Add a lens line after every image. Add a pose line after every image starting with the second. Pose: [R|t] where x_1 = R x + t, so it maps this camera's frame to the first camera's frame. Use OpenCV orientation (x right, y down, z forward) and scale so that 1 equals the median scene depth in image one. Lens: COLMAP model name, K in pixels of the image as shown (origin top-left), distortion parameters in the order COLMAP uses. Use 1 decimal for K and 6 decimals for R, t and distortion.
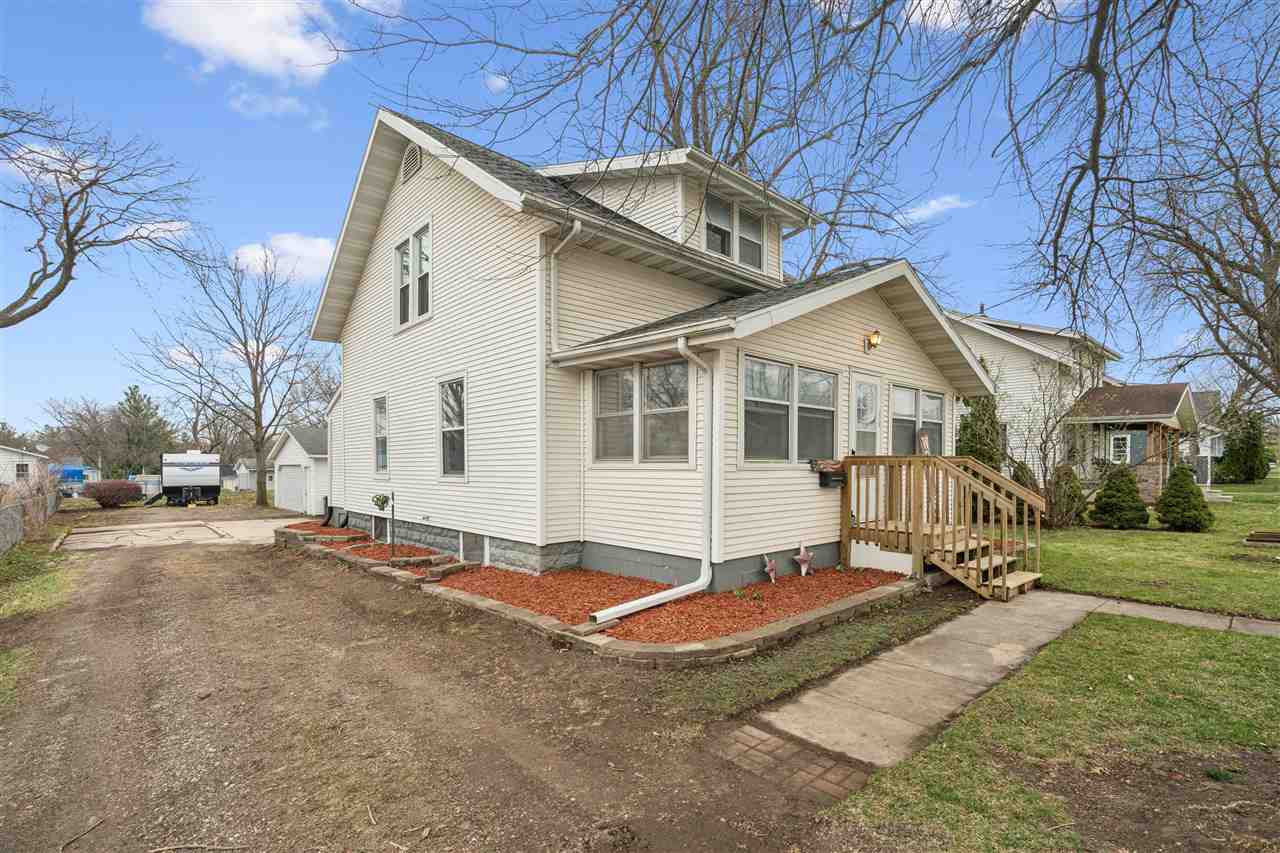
lens RADIAL K [[582.3, 0, 633.2], [0, 582.3, 465.2], [0, 0, 1]] dist [0.004940, 0.000866]
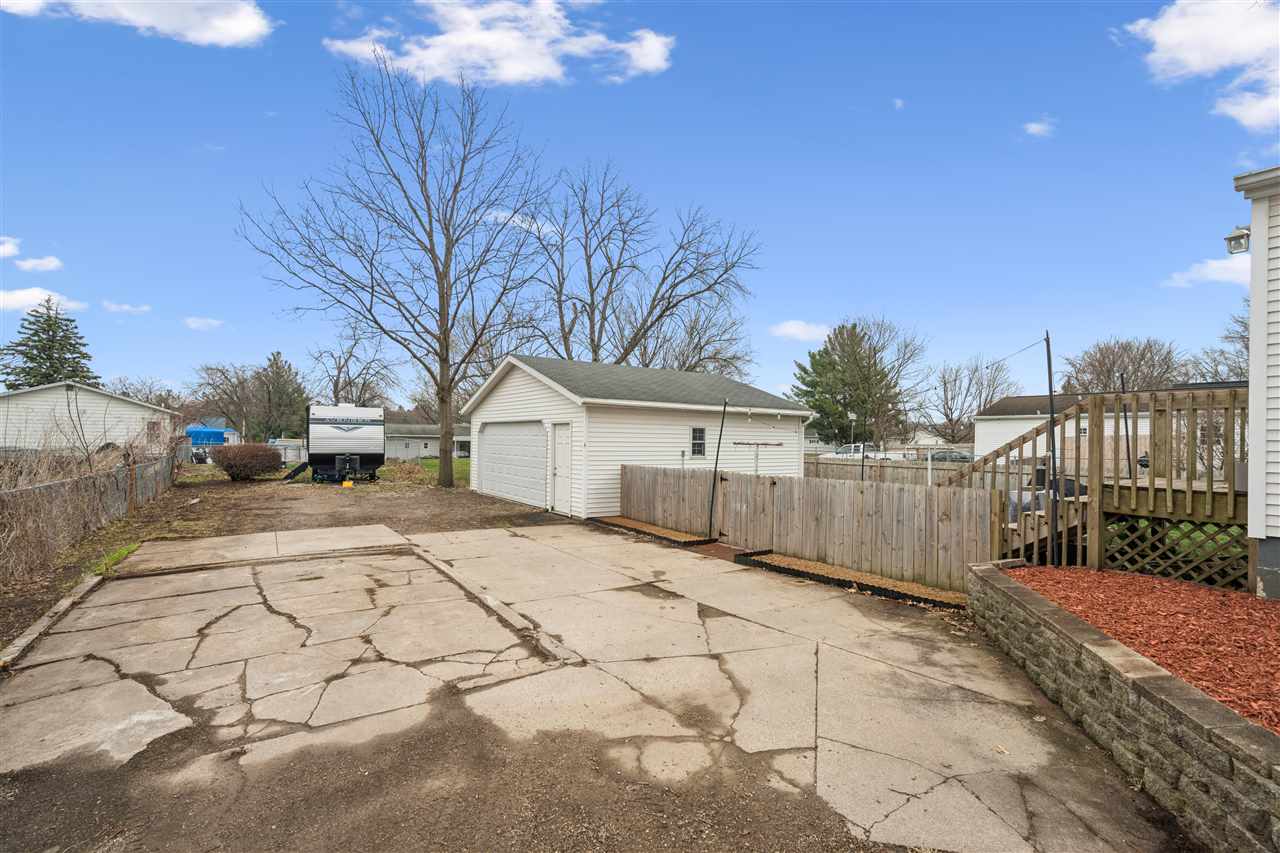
lens RADIAL K [[582.3, 0, 636.0], [0, 582.3, 434.5], [0, 0, 1]] dist [0.004940, 0.000866]
pose [[0.988148, 0.015573, -0.152714, -0.316107], [-0.016532, 0.999851, -0.005008, 0.011275], [0.152613, 0.007473, 0.988258, 0.376335]]
